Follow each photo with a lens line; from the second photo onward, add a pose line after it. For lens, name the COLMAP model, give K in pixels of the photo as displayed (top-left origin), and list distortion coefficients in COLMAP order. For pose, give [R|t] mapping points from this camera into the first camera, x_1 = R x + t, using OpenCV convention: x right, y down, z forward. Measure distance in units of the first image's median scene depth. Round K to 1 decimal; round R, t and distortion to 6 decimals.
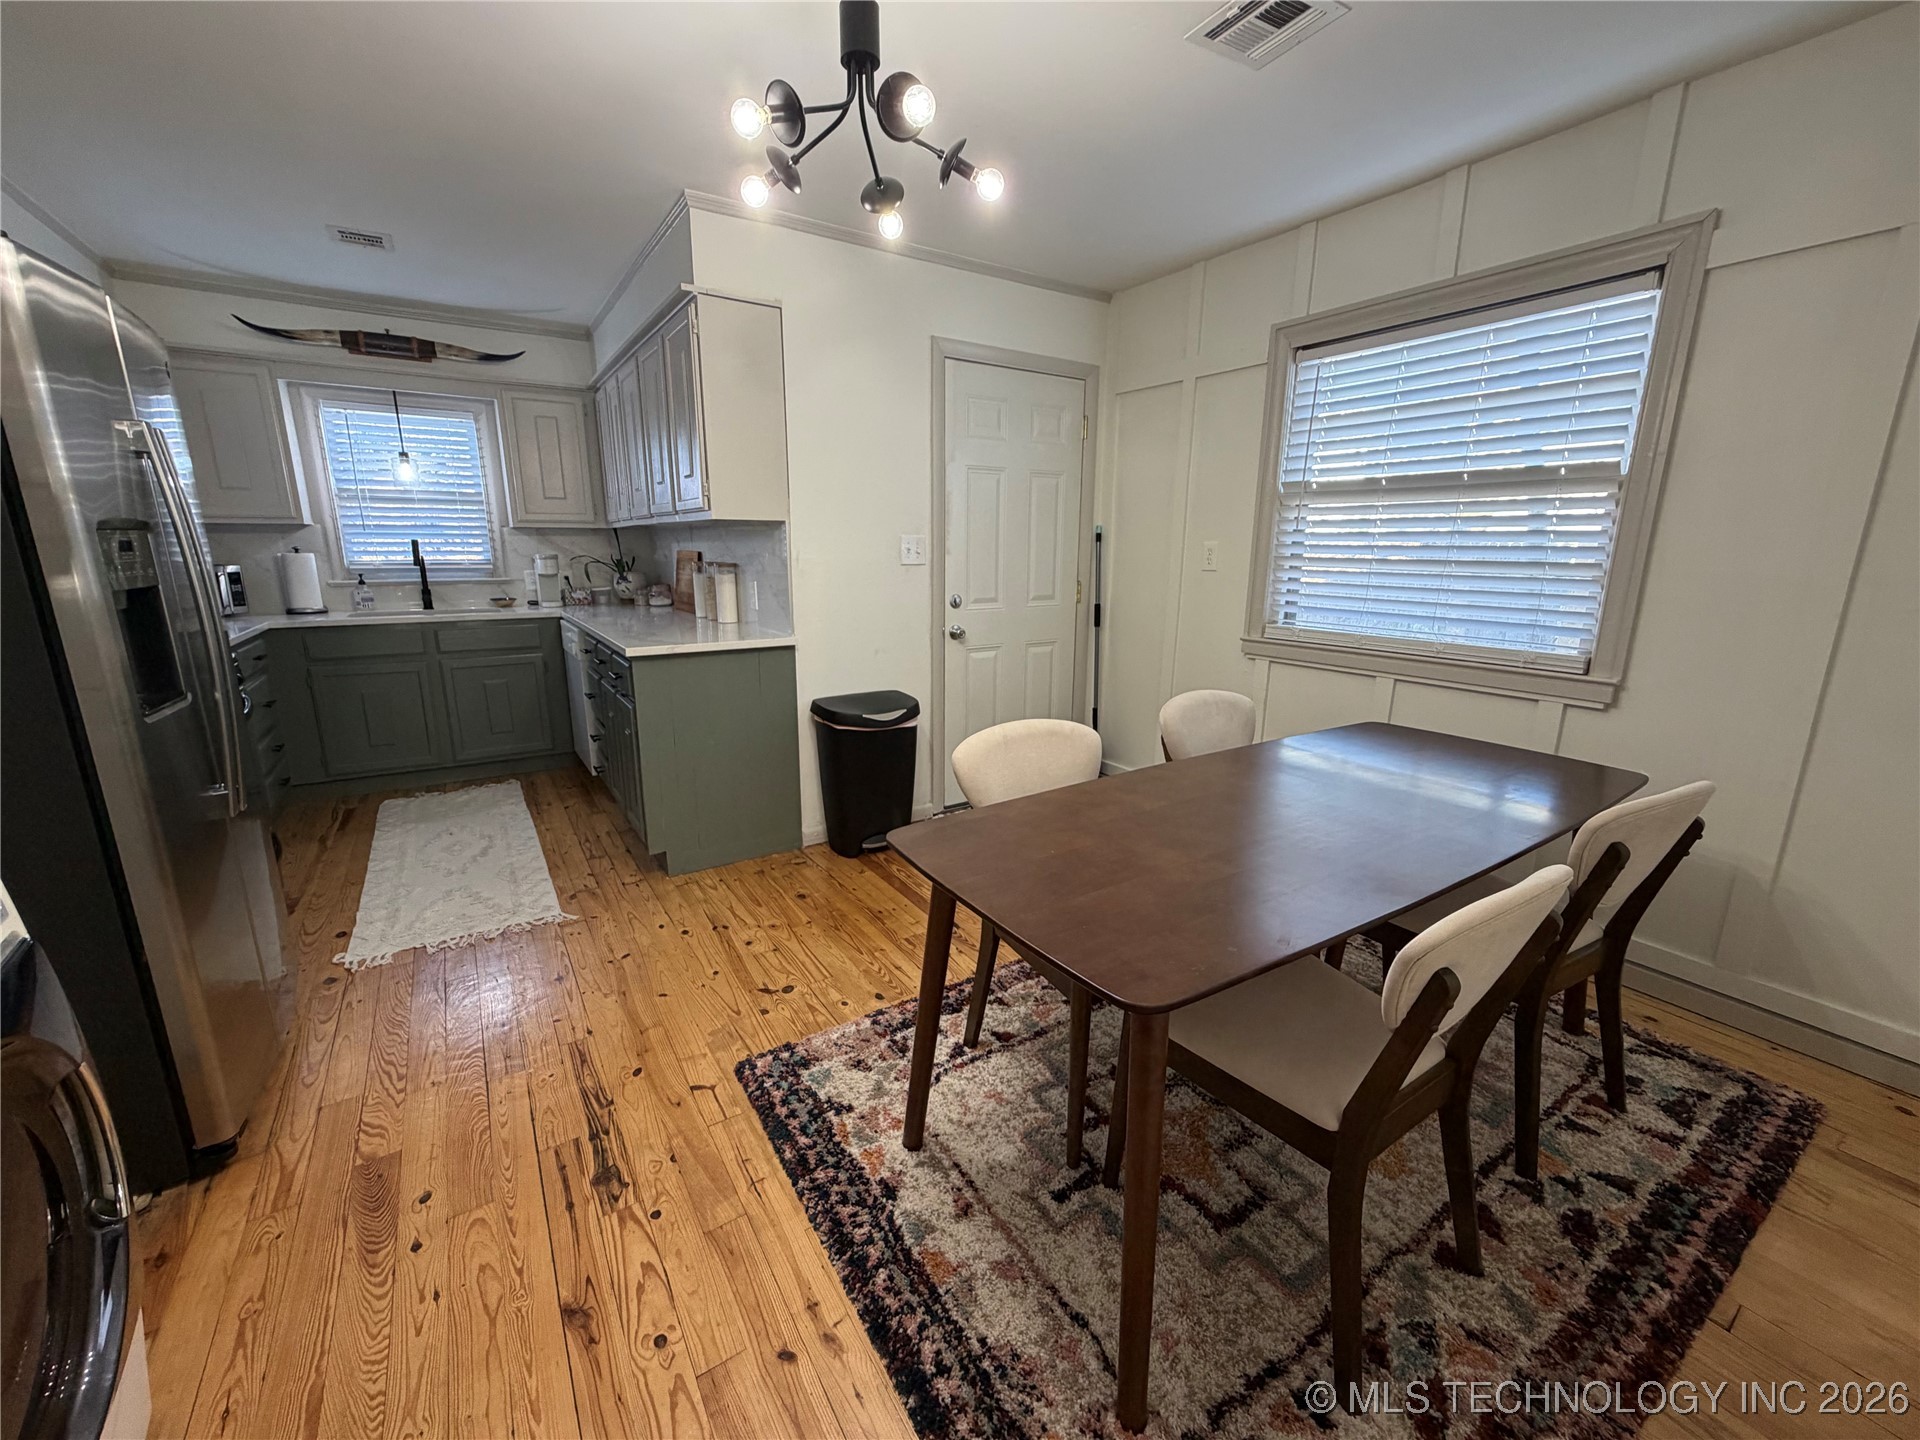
lens RADIAL K [[766.4, 0, 949.9], [0, 766.4, 721.0], [0, 0, 1]] dist [-0.001030, -0.000036]
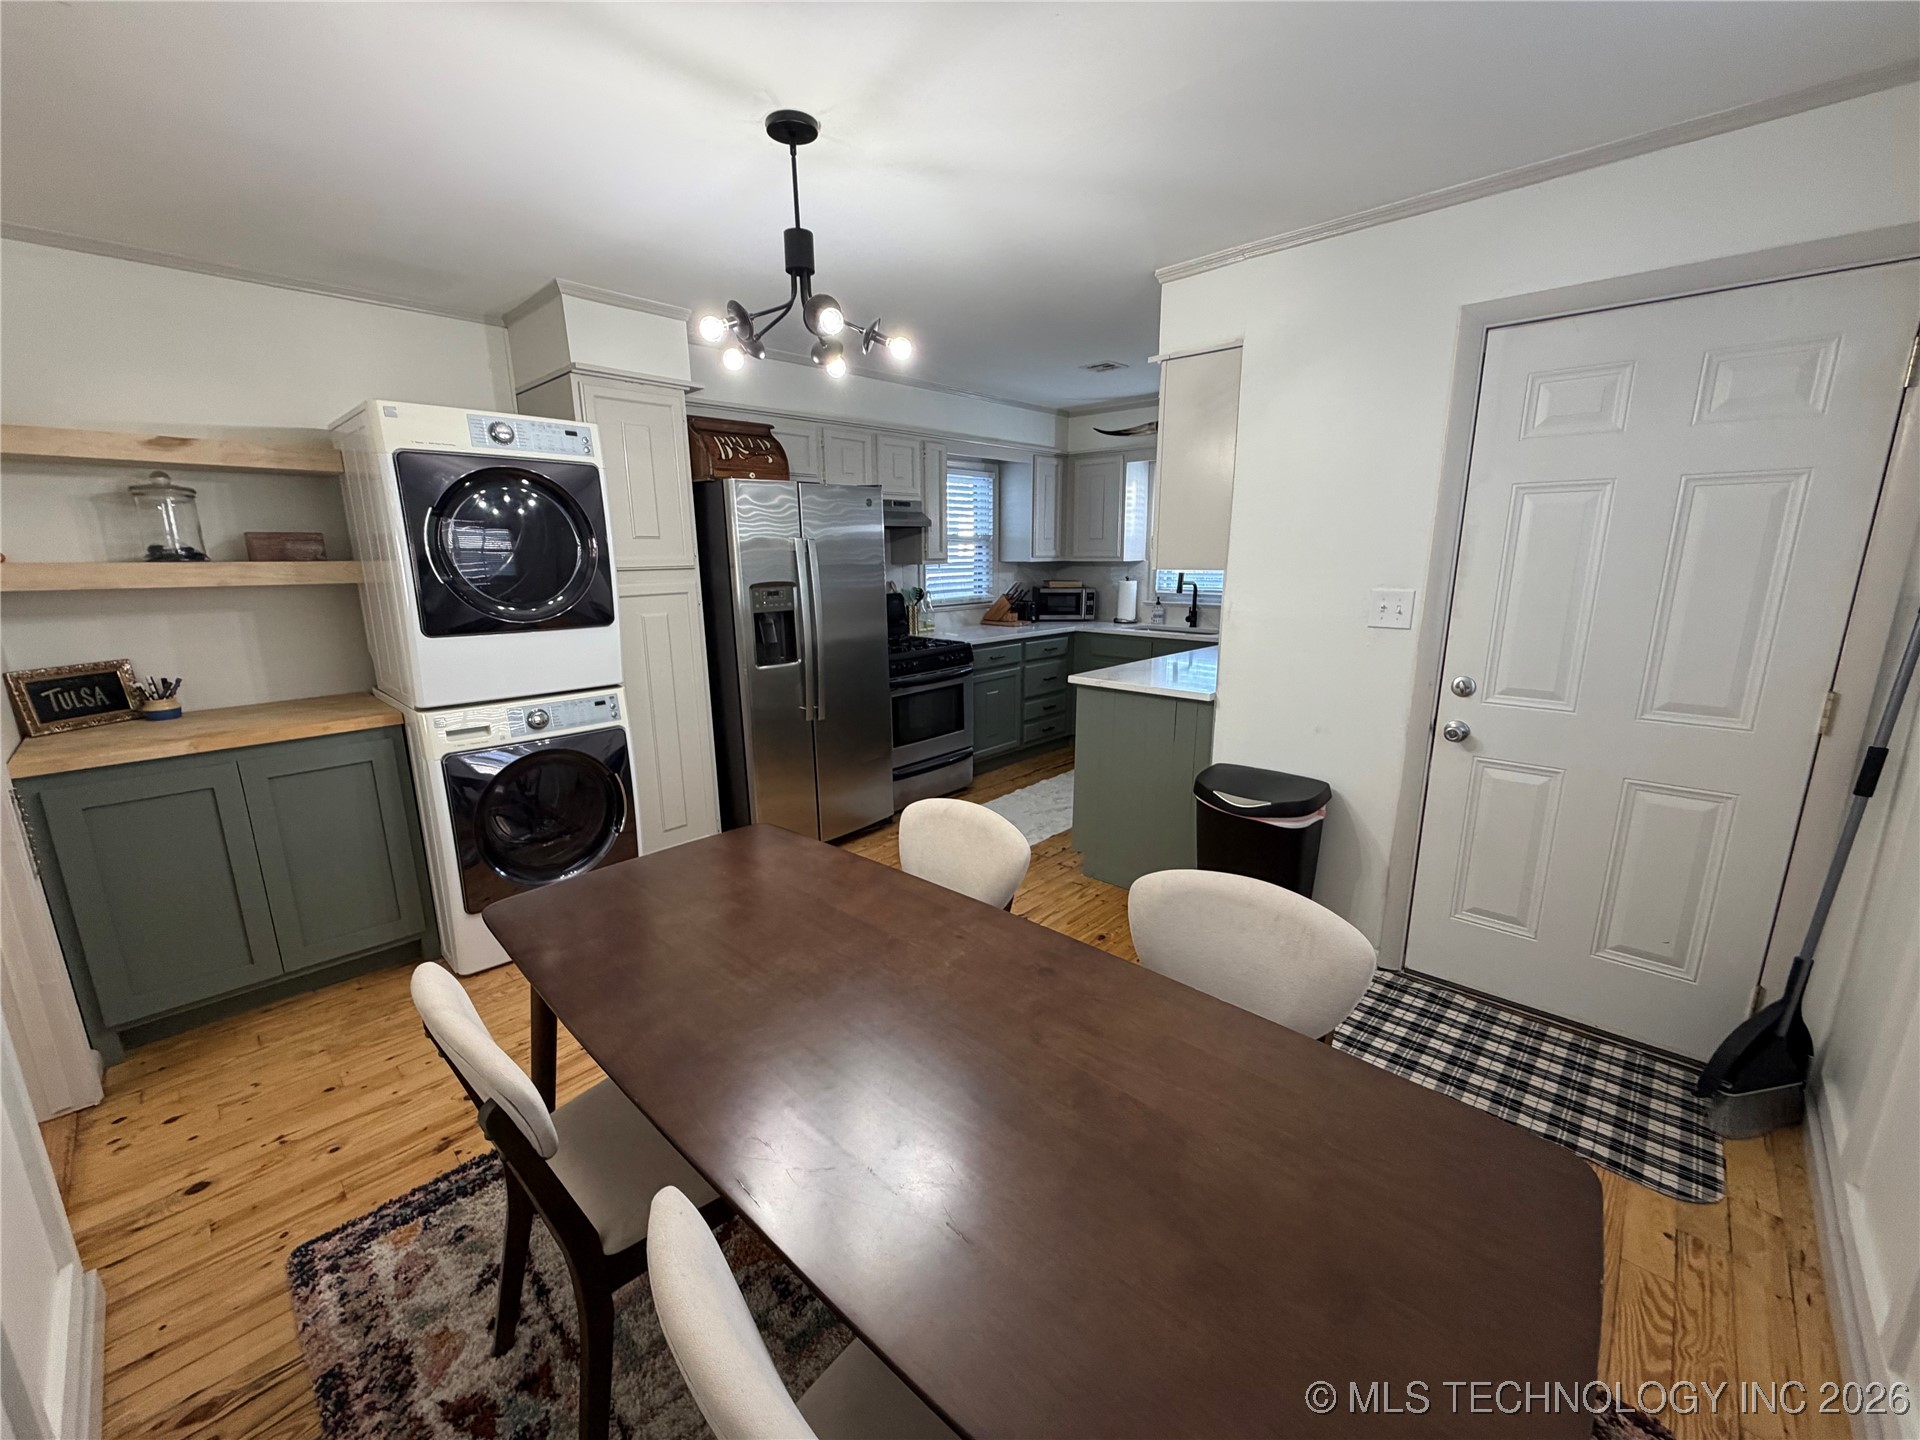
lens RADIAL K [[757.4, 0, 960.0], [0, 757.4, 728.6], [0, 0, 1]] dist [-0.017338, 0.000107]
pose [[0.238381, 0.214232, -0.947248, 0.475315], [-0.212488, 0.963239, 0.164375, -0.119708], [0.947641, 0.162095, 0.275139, 0.357688]]
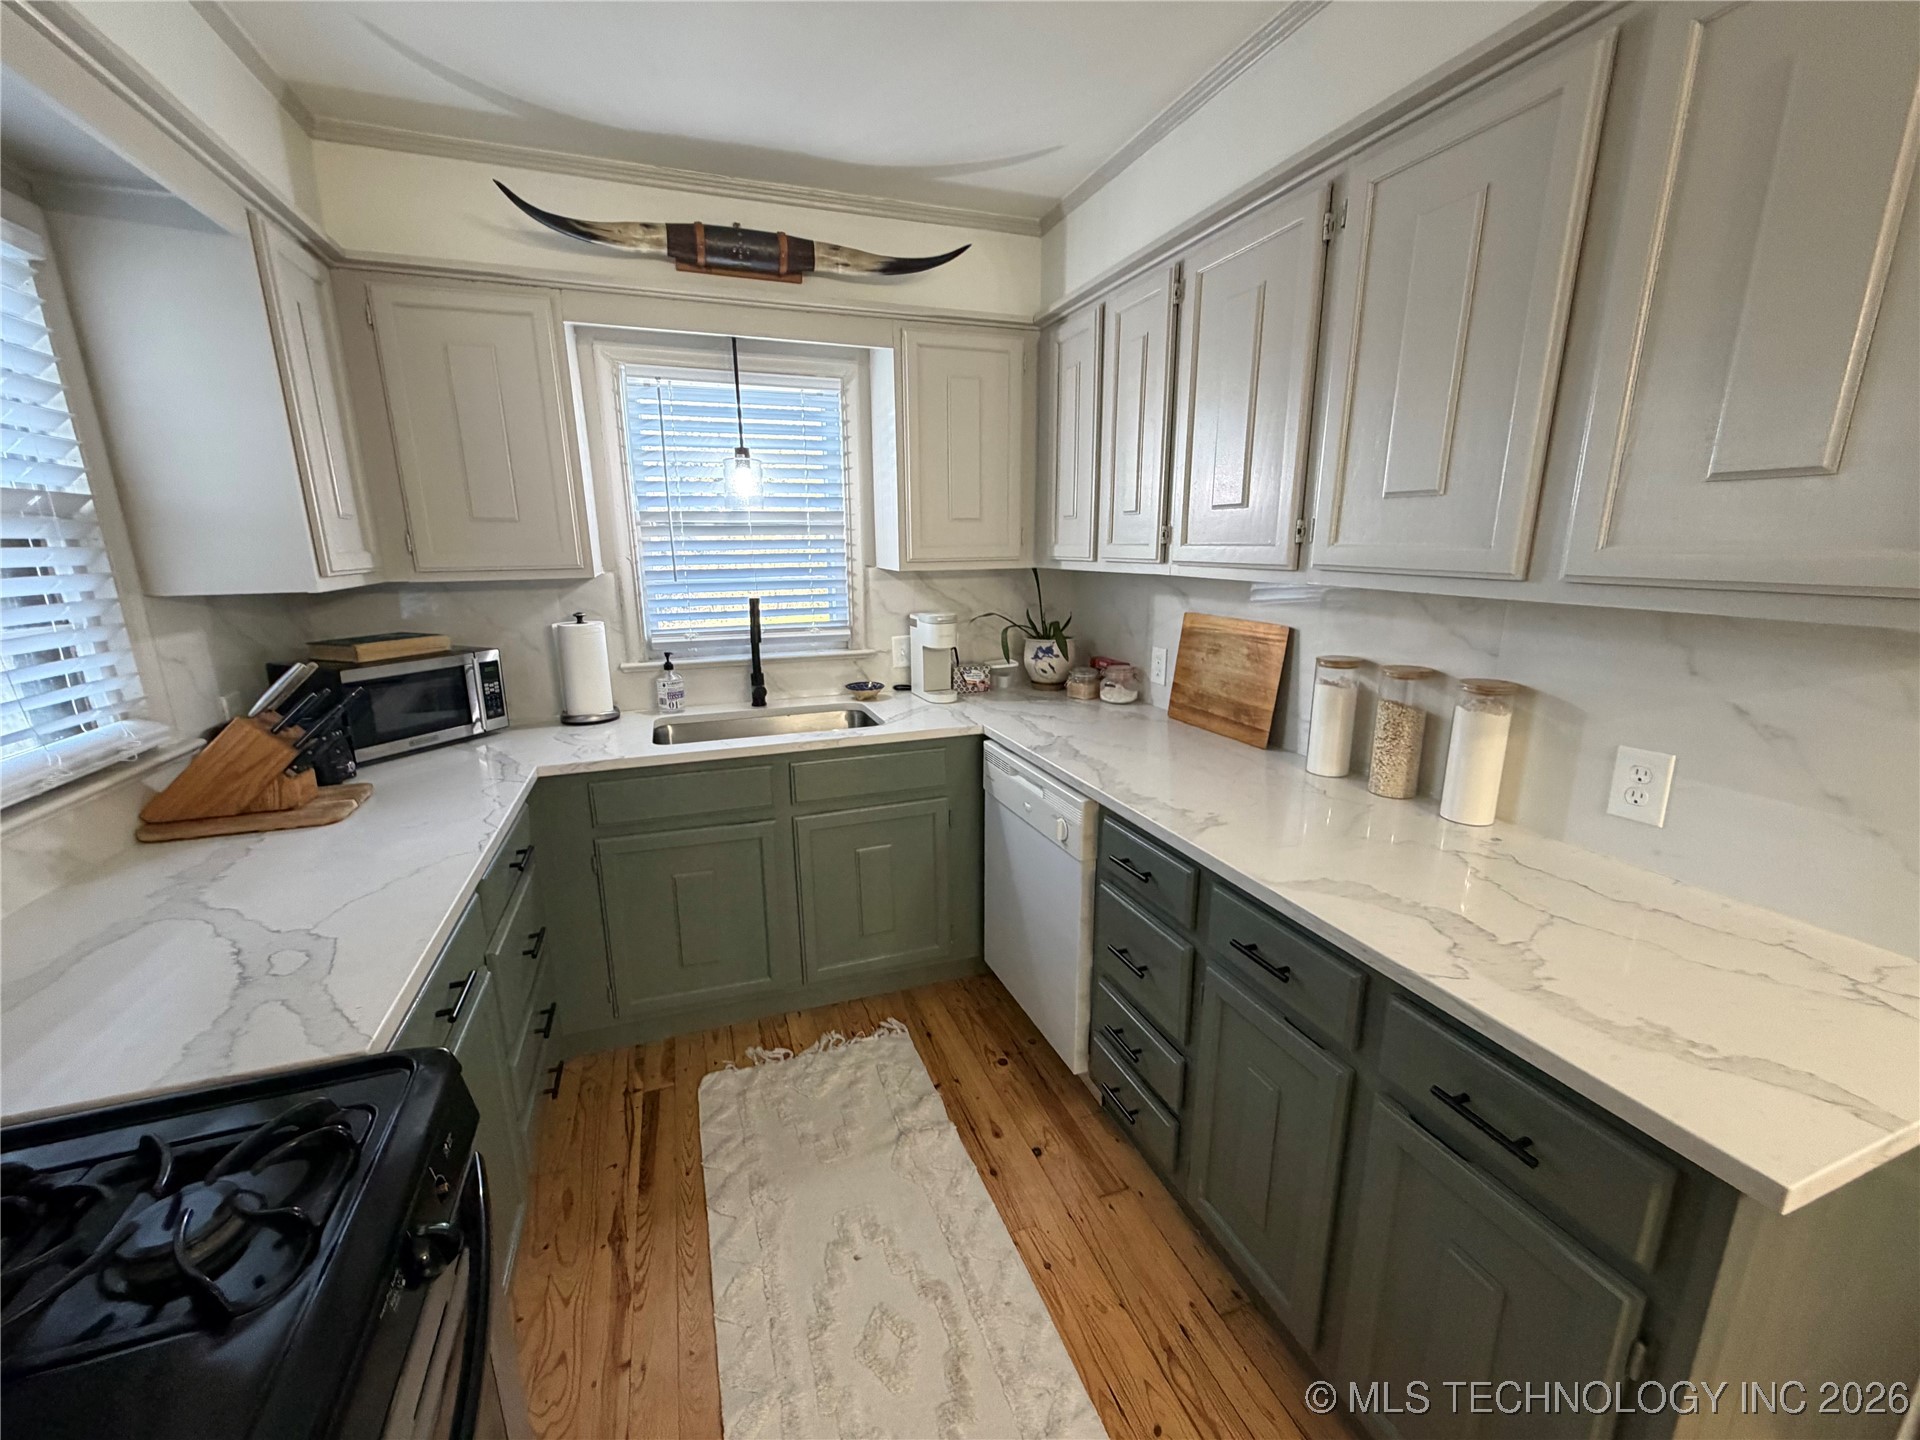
lens RADIAL K [[766.4, 0, 949.9], [0, 766.4, 721.0], [0, 0, 1]] dist [-0.001030, -0.000036]
pose [[0.974412, 0.042149, -0.220782, -0.436171], [-0.040085, 0.999101, 0.013824, -0.162902], [0.221166, -0.004621, 0.975225, 0.480553]]
